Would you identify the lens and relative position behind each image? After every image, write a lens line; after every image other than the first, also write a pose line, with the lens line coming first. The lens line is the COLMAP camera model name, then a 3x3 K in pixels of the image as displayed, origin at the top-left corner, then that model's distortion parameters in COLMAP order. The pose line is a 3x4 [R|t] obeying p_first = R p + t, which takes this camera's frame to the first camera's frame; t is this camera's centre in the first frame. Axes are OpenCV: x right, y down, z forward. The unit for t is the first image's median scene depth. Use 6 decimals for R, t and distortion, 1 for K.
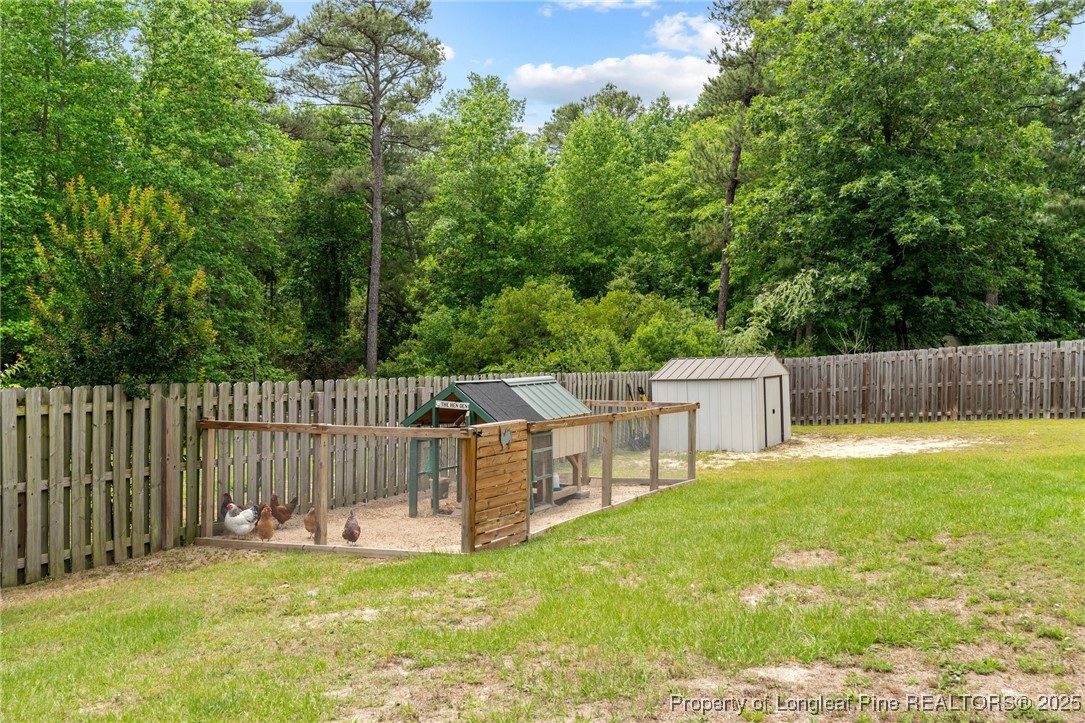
lens RADIAL K [[933.7, 0, 540.6], [0, 933.7, 357.1], [0, 0, 1]] dist [0.011462, 0.005956]
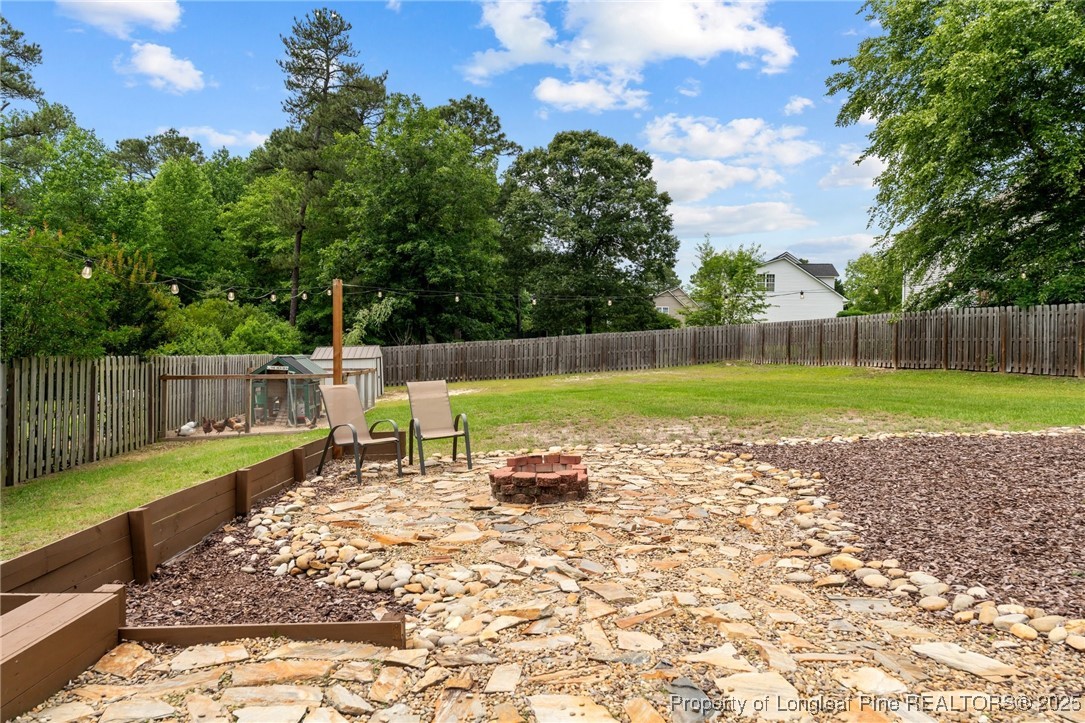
lens RADIAL K [[733.9, 0, 538.3], [0, 733.9, 365.2], [0, 0, 1]] dist [0.003479, -0.001680]
pose [[0.826065, -0.007174, 0.563529, -0.186764], [-0.003656, 0.999830, 0.018086, 0.005948], [-0.563563, -0.017000, 0.825898, -0.209516]]
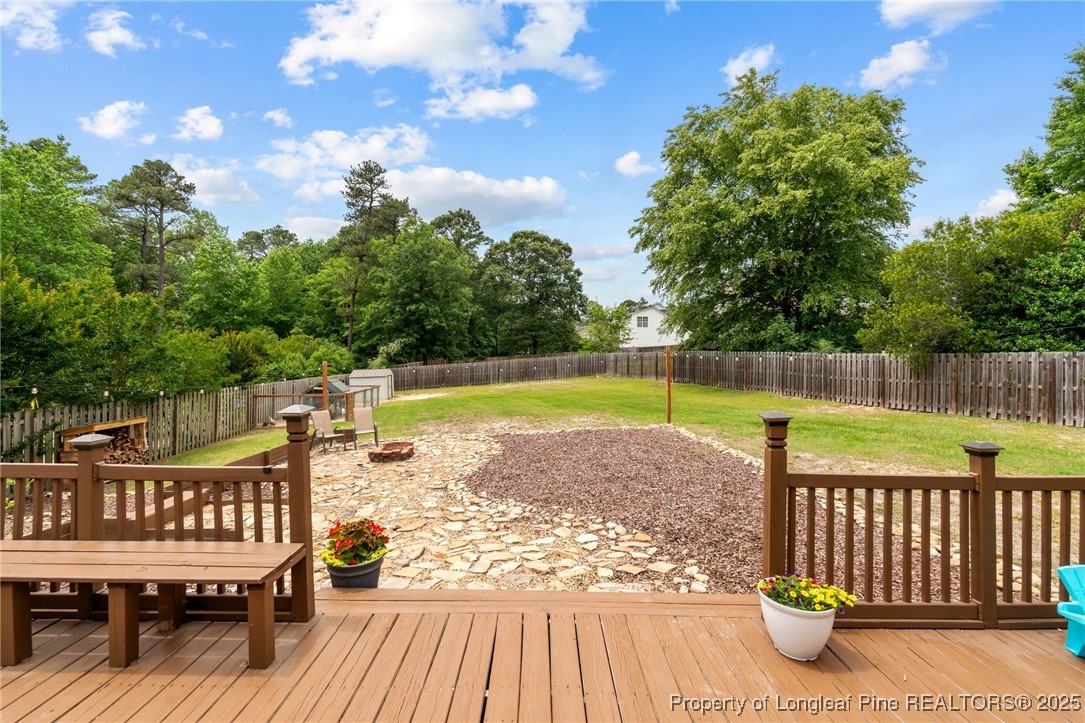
lens RADIAL K [[482.6, 0, 542.3], [0, 482.6, 352.5], [0, 0, 1]] dist [-0.002916, -0.000552]
pose [[0.807546, 0.005219, 0.589781, -0.185176], [0.000600, 0.999953, -0.009671, -0.025698], [-0.589804, 0.008163, 0.807505, -0.379674]]
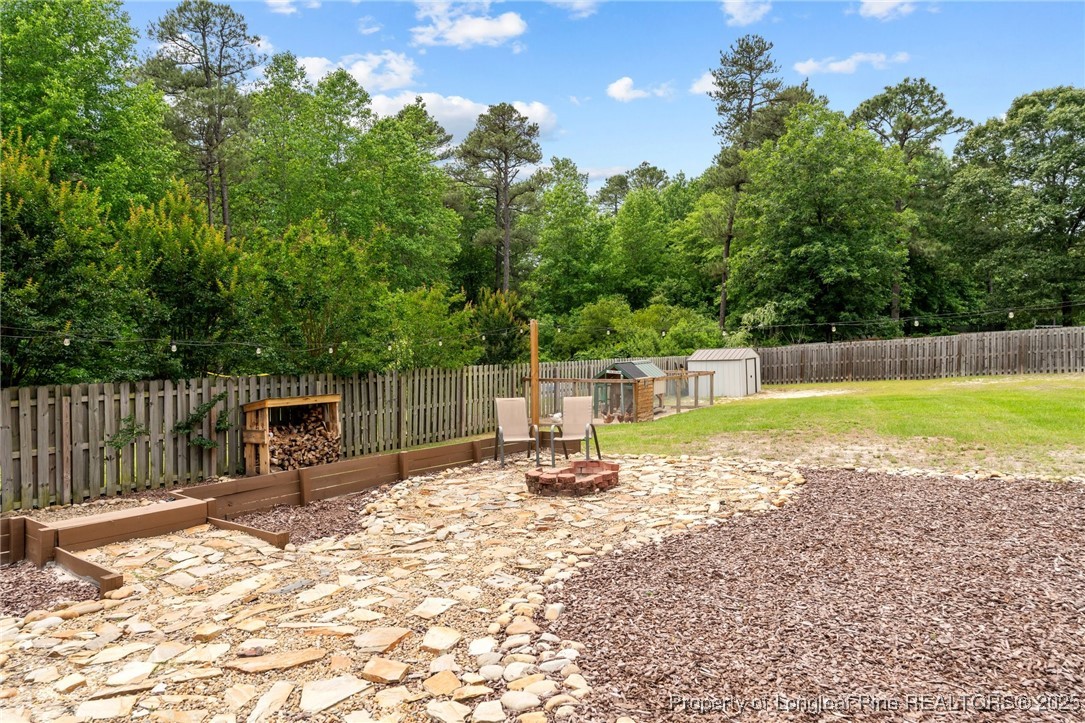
lens RADIAL K [[695.9, 0, 542.1], [0, 695.9, 350.6], [0, 0, 1]] dist [-0.003067, 0.003095]
pose [[0.998251, -0.005292, -0.058888, -0.064035], [0.005986, 0.999915, 0.011615, -0.009773], [0.058822, -0.011947, 0.998197, -0.302660]]
